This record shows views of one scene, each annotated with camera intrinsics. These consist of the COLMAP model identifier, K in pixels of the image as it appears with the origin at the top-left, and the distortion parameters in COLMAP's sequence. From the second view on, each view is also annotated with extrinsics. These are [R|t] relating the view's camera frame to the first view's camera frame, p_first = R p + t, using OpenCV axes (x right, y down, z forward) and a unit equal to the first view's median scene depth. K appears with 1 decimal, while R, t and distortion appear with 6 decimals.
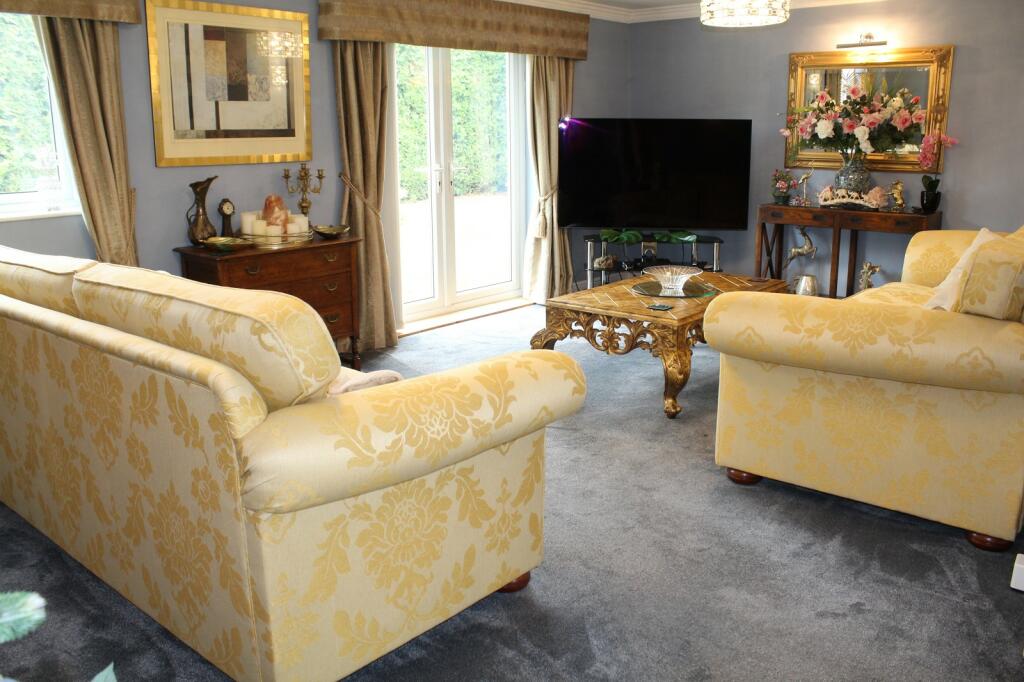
lens RADIAL K [[874.0, 0, 512.0], [0, 874.0, 341.0], [0, 0, 1]] dist [-0.000583, 0.008289]
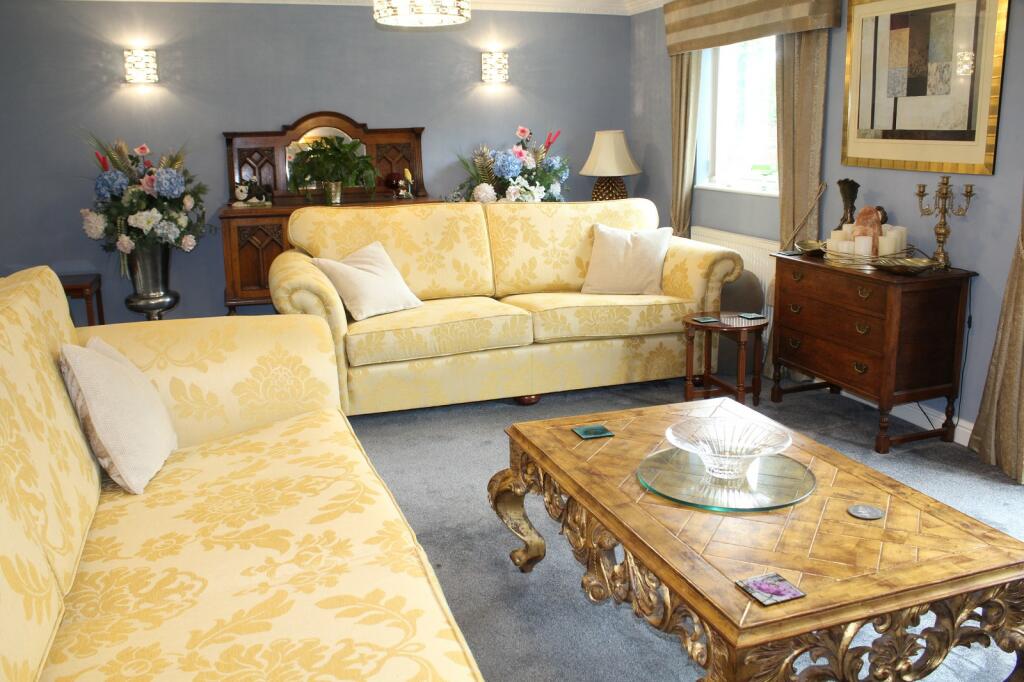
lens RADIAL K [[874.0, 0, 512.0], [0, 874.0, 341.0], [0, 0, 1]] dist [-0.000583, 0.008289]
pose [[-0.475574, 0.231450, -0.848682, 0.655881], [-0.195743, 0.912735, 0.358607, -0.289138], [0.857621, 0.336668, -0.388768, 1.088023]]
